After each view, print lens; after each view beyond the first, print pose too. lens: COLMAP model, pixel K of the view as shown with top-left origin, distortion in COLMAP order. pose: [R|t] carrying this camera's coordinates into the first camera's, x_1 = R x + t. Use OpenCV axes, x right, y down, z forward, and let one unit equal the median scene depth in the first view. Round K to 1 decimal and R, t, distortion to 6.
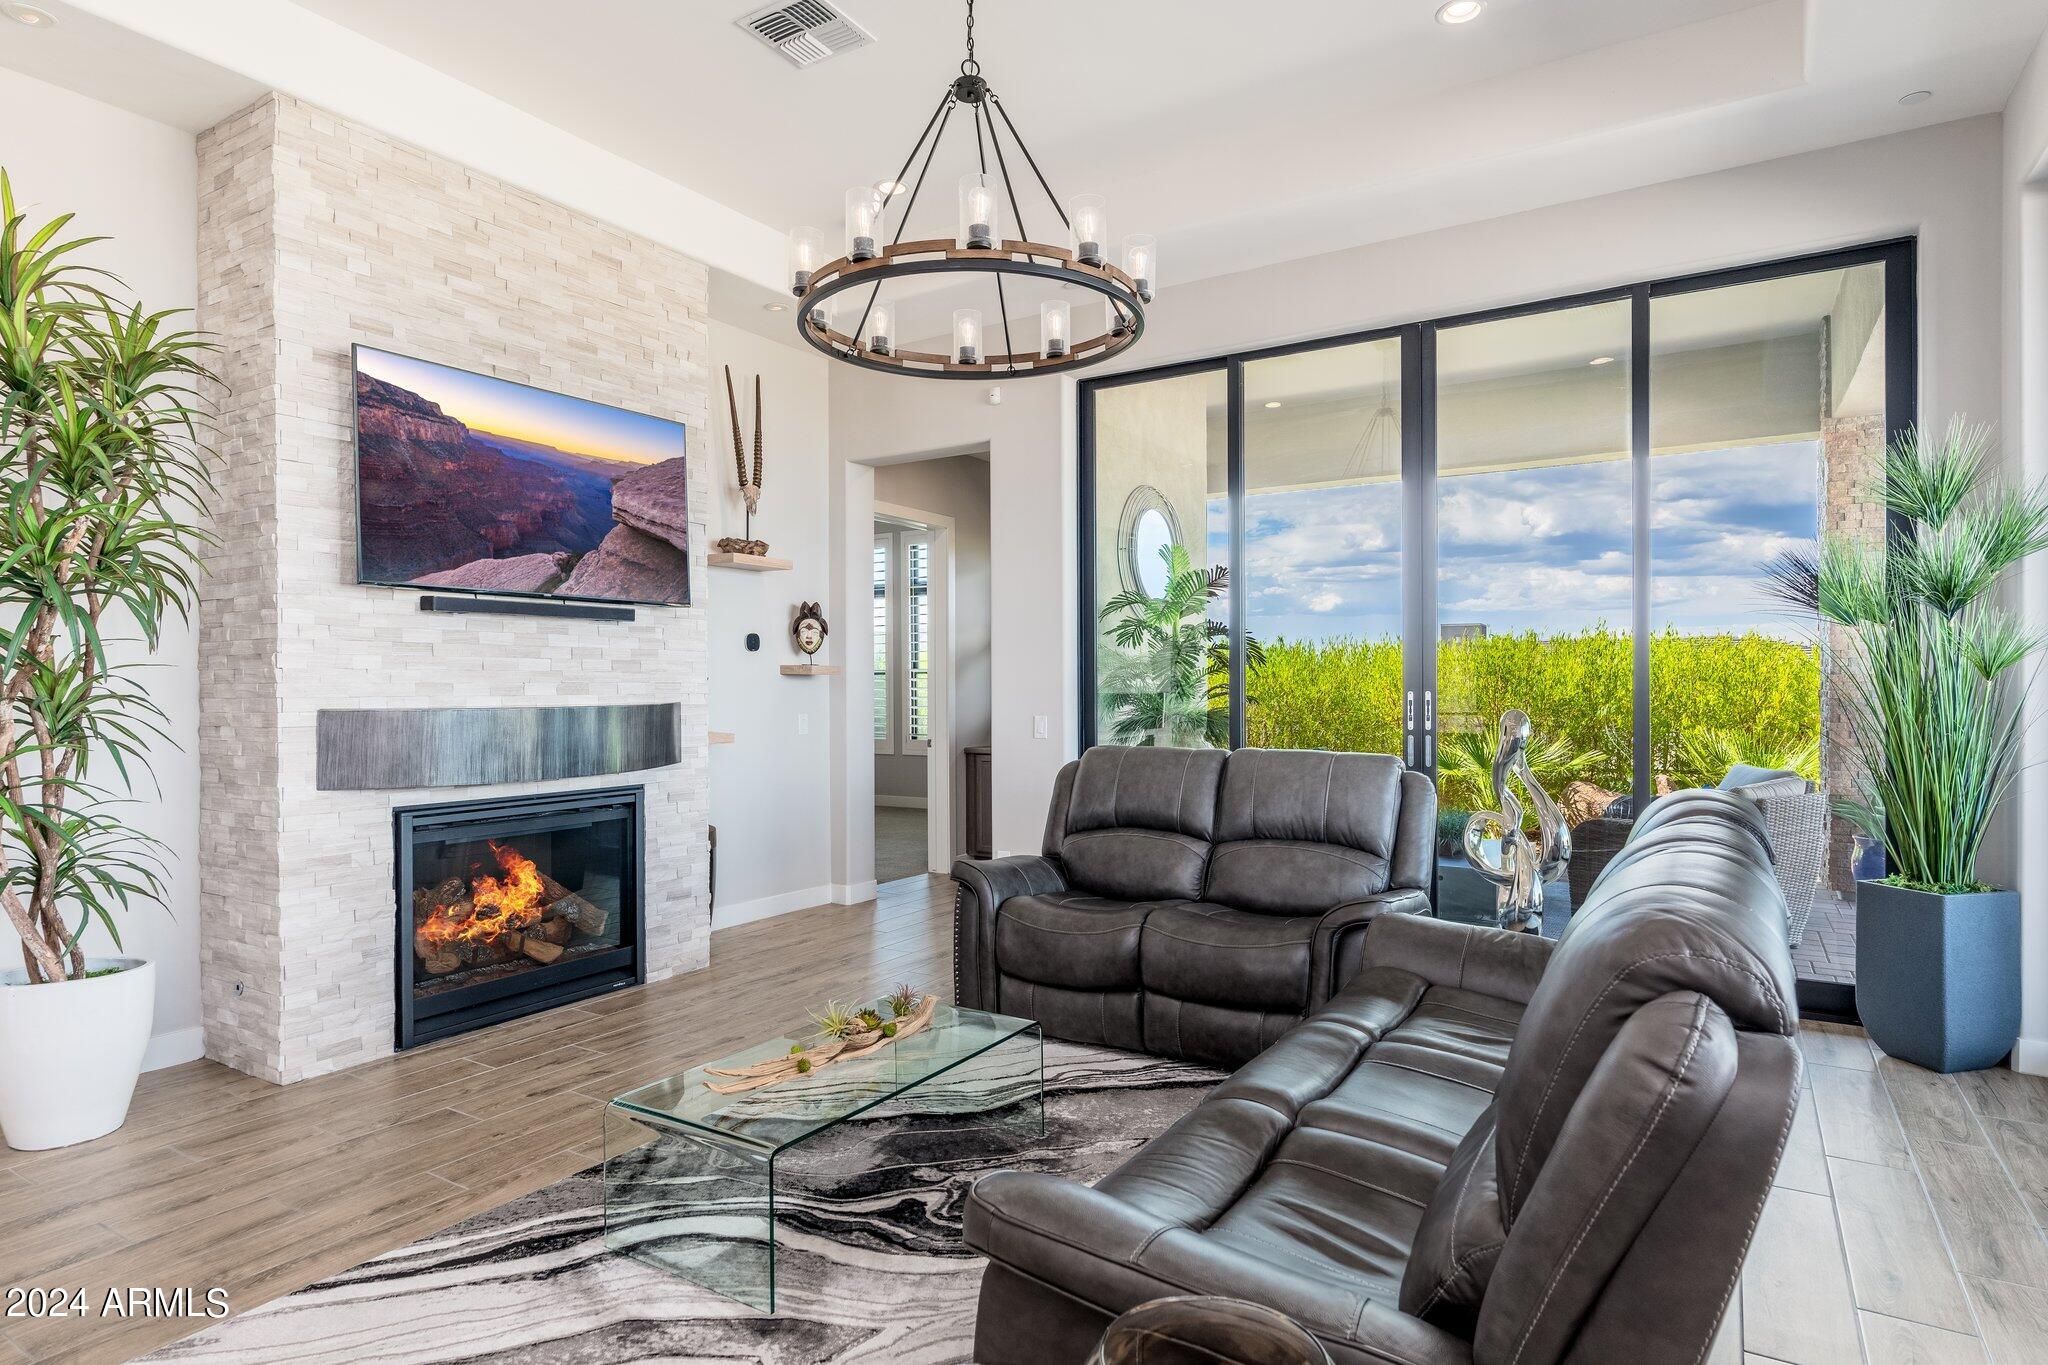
lens RADIAL K [[1122.9, 0, 1024.0], [0, 1122.9, 682.5], [0, 0, 1]] dist [-0.000345, -0.000441]
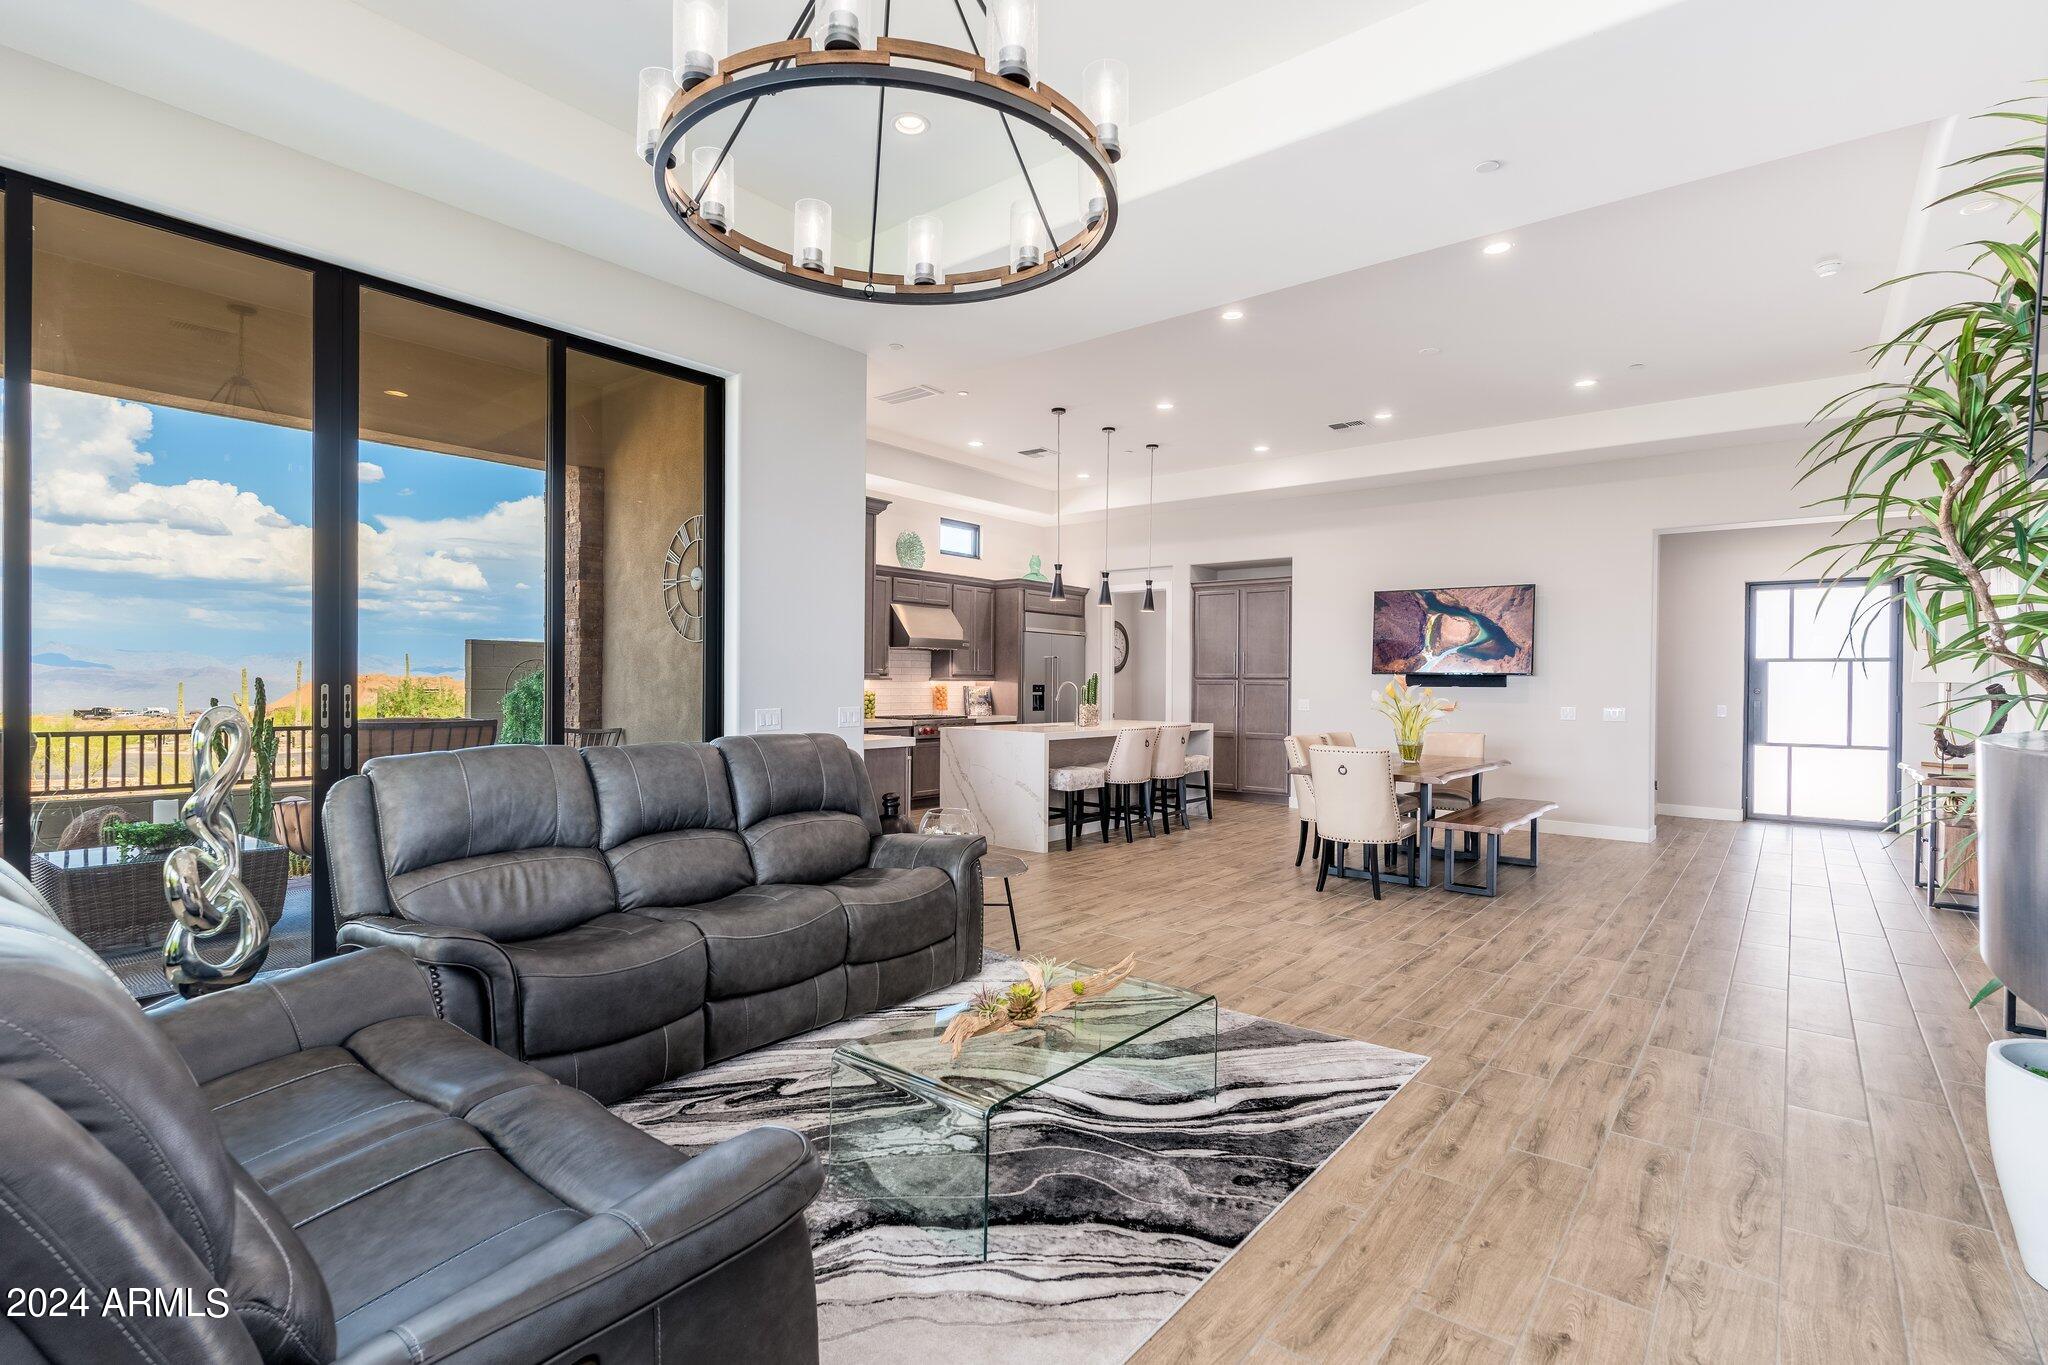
lens RADIAL K [[960.6, 0, 1024.0], [0, 960.6, 682.5], [0, 0, 1]] dist [0.001659, 0.000594]
pose [[-0.992929, -0.002293, 0.118686, -0.183699], [-0.002848, 0.999986, -0.004509, 0.007500], [-0.118674, -0.004816, -0.992922, 1.407966]]
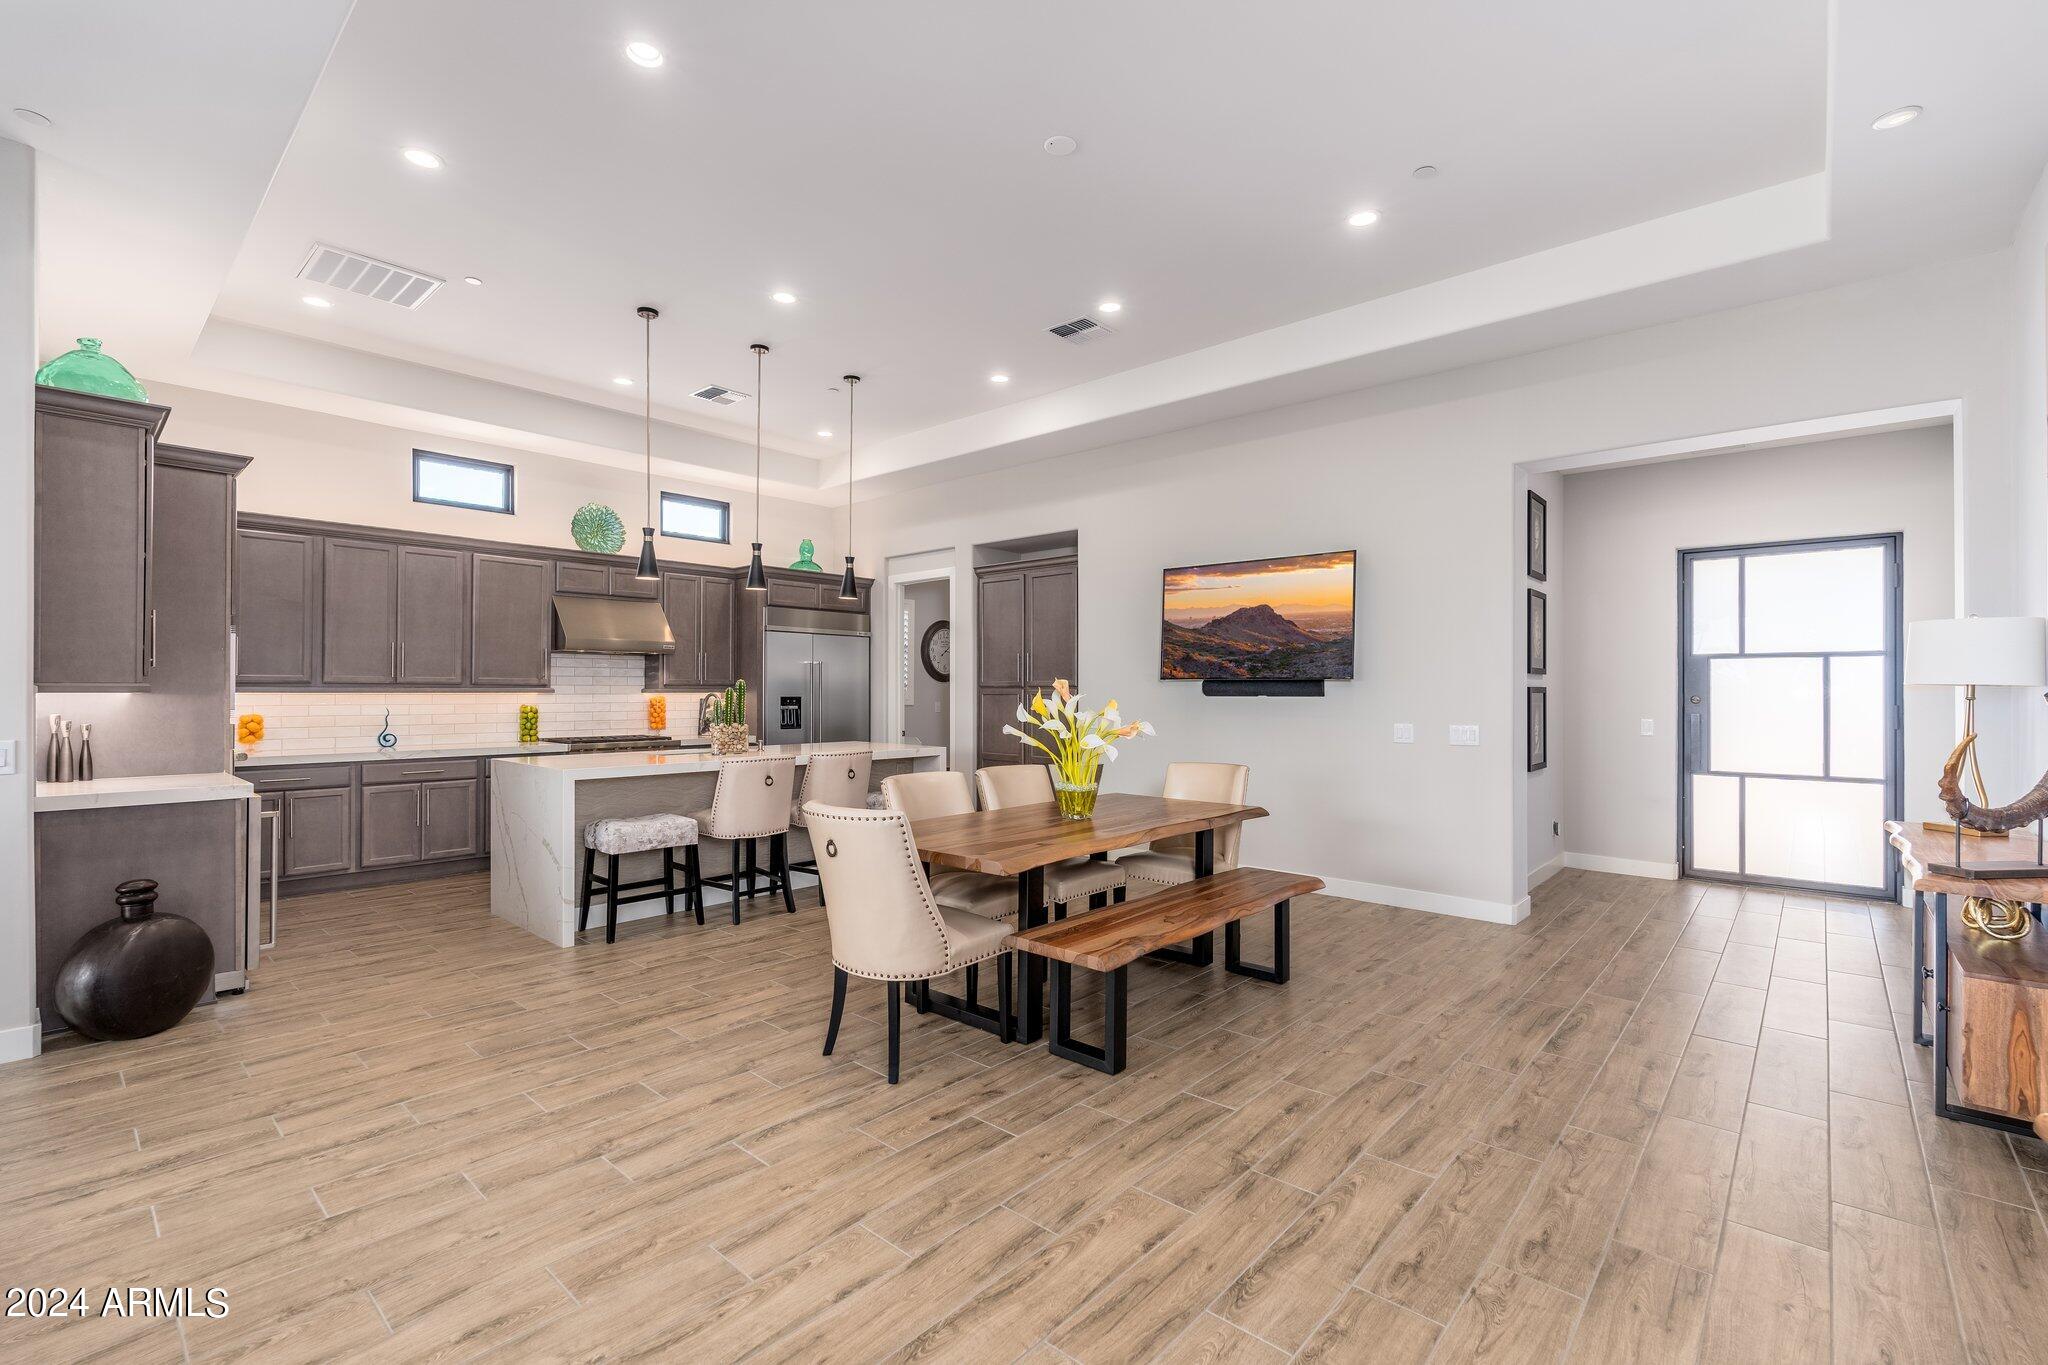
lens RADIAL K [[892.7, 0, 1024.0], [0, 892.7, 682.5], [0, 0, 1]] dist [-0.004407, -0.000670]
pose [[-0.984989, 0.006297, 0.172501, -0.780005], [0.003511, 0.999858, -0.016452, 0.004419], [-0.172580, -0.015599, -0.984872, 0.622880]]
